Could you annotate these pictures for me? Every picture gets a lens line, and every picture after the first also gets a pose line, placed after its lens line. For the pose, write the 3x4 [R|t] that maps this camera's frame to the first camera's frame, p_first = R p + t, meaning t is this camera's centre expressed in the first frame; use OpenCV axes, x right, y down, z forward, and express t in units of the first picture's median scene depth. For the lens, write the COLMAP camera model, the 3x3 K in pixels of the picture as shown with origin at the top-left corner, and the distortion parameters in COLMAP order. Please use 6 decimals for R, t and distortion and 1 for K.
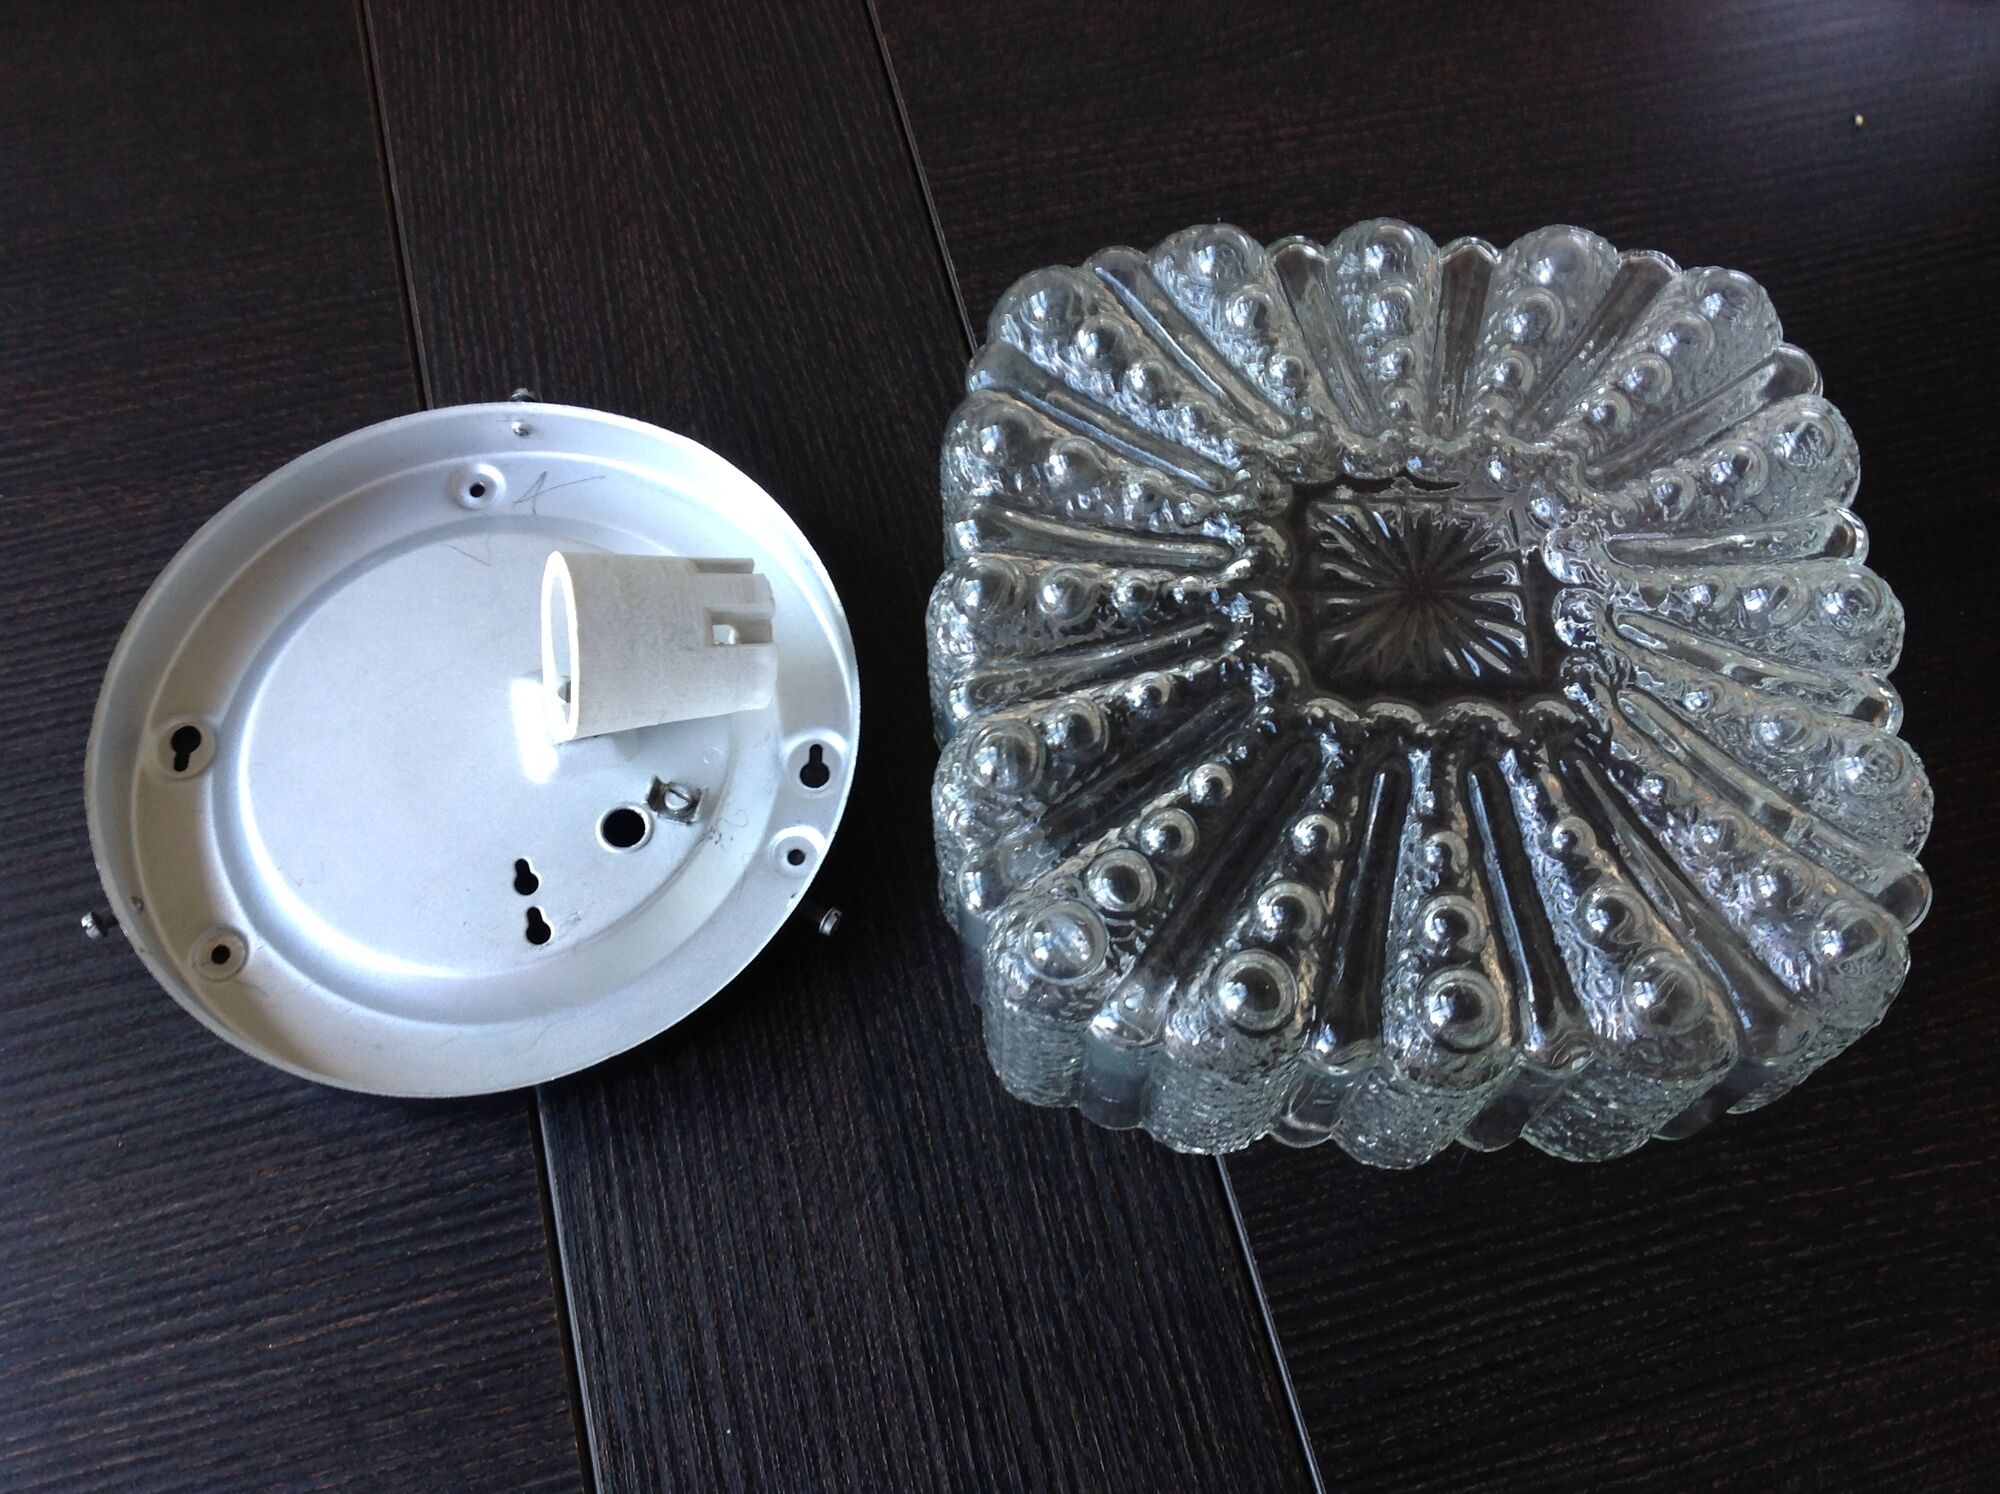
lens RADIAL K [[2049.3, 0, 1001.3], [0, 2049.3, 686.5], [0, 0, 1]] dist [0.133350, -0.365929]
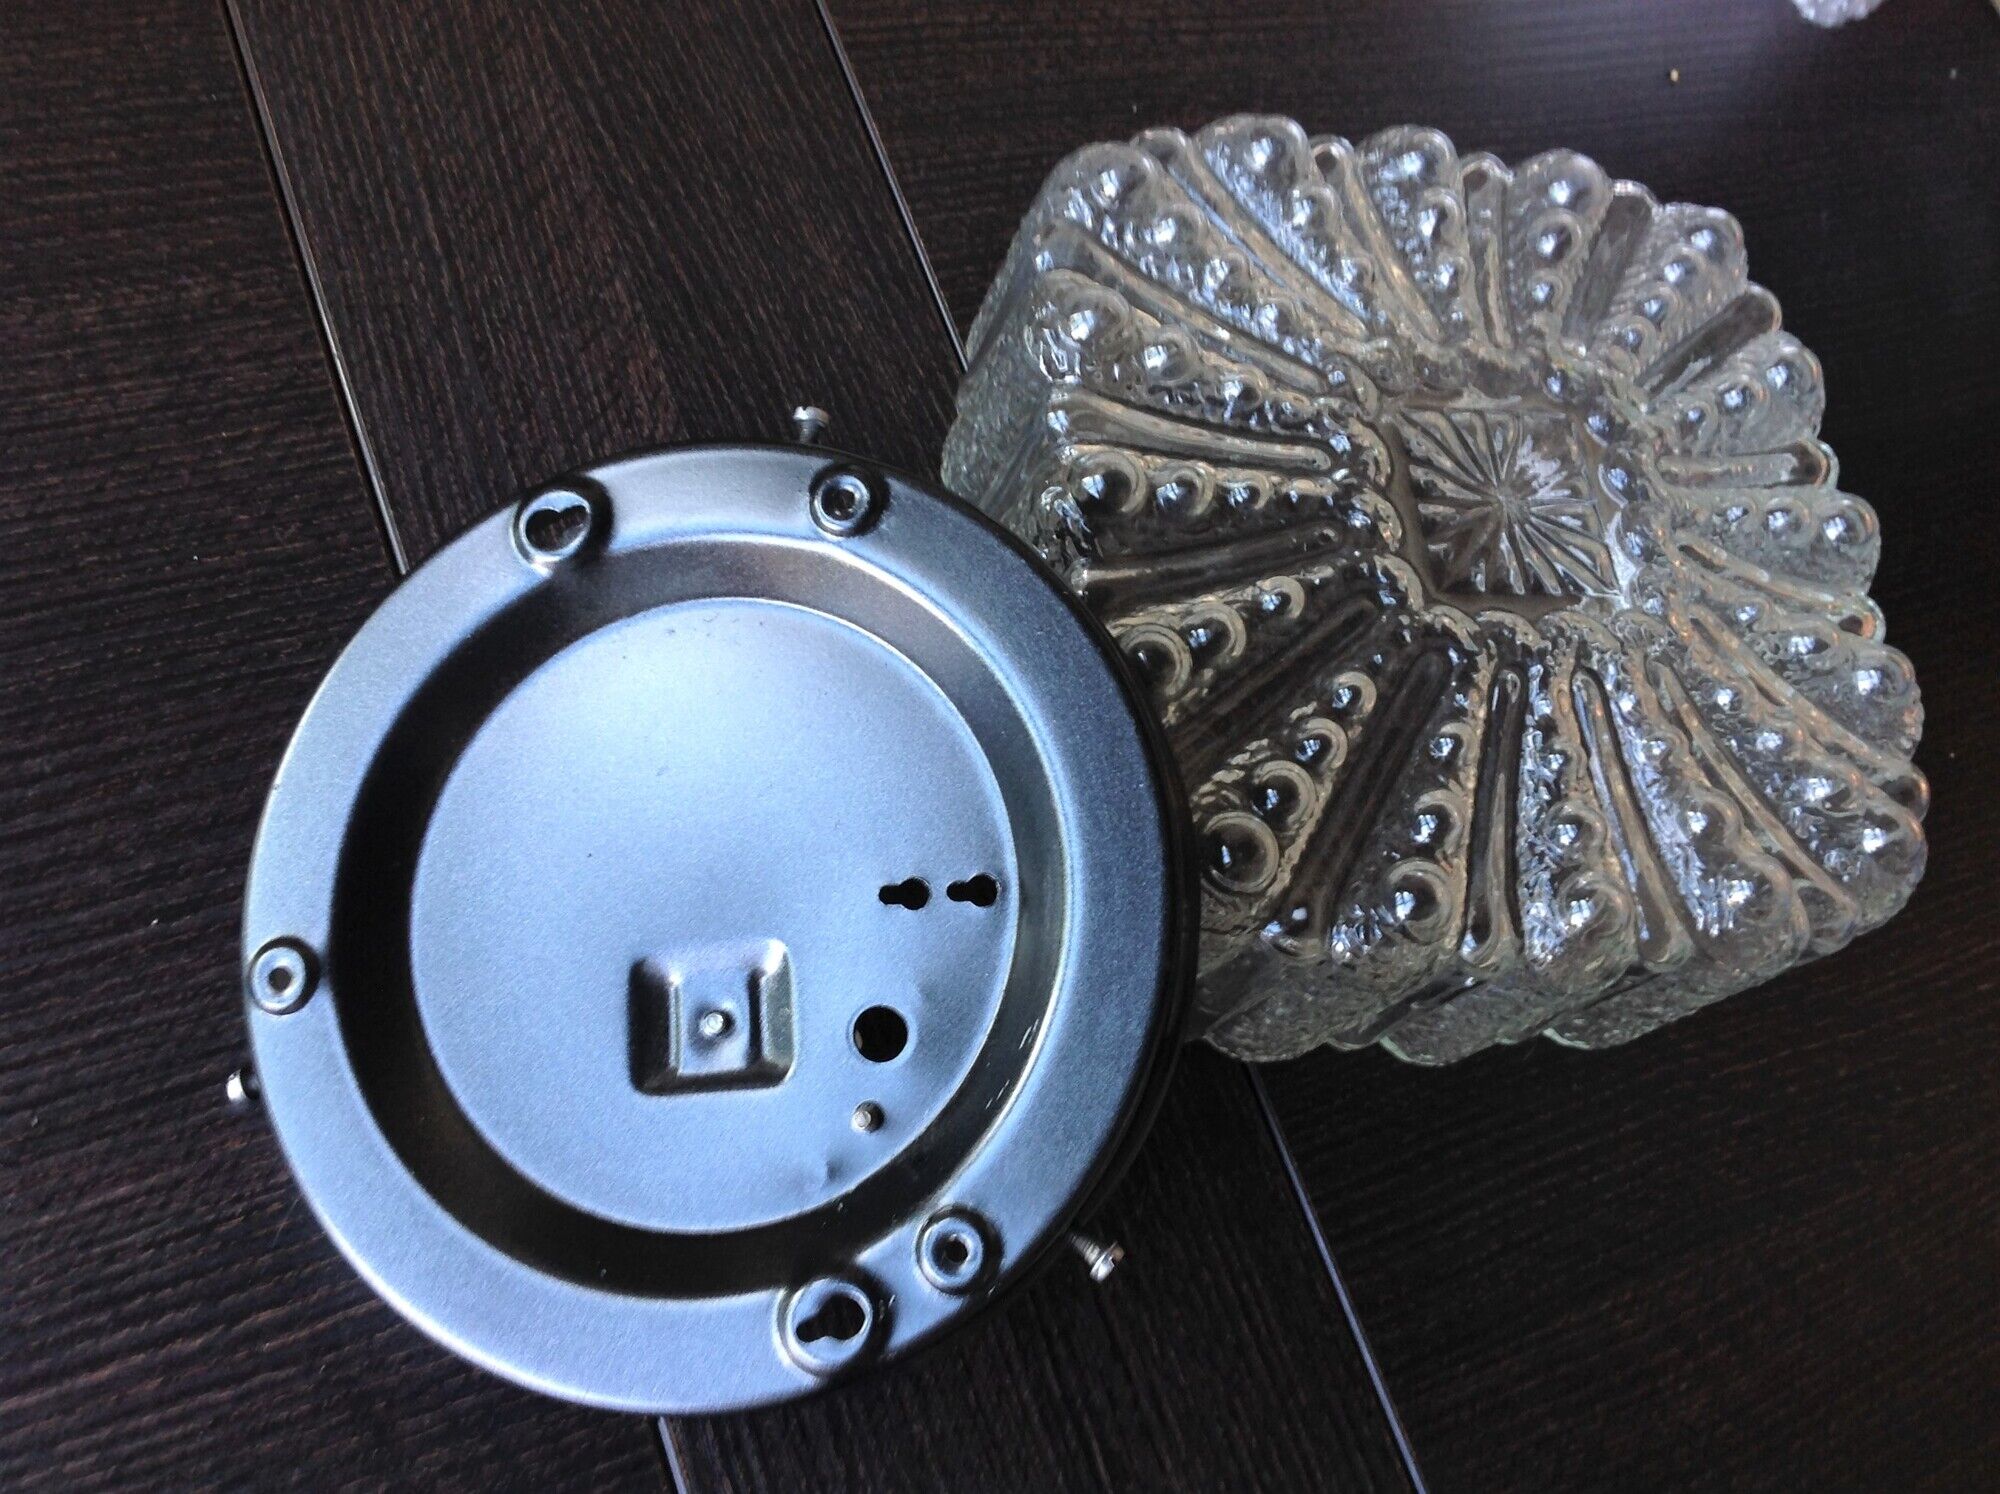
lens RADIAL K [[2049.0, 0, 999.4], [0, 2049.0, 701.9], [0, 0, 1]] dist [0.102000, -0.289861]
pose [[0.941320, 0.004063, 0.337490, -0.348954], [-0.022775, 0.998413, 0.051506, 0.004786], [-0.336745, -0.056170, 0.939919, 0.116849]]
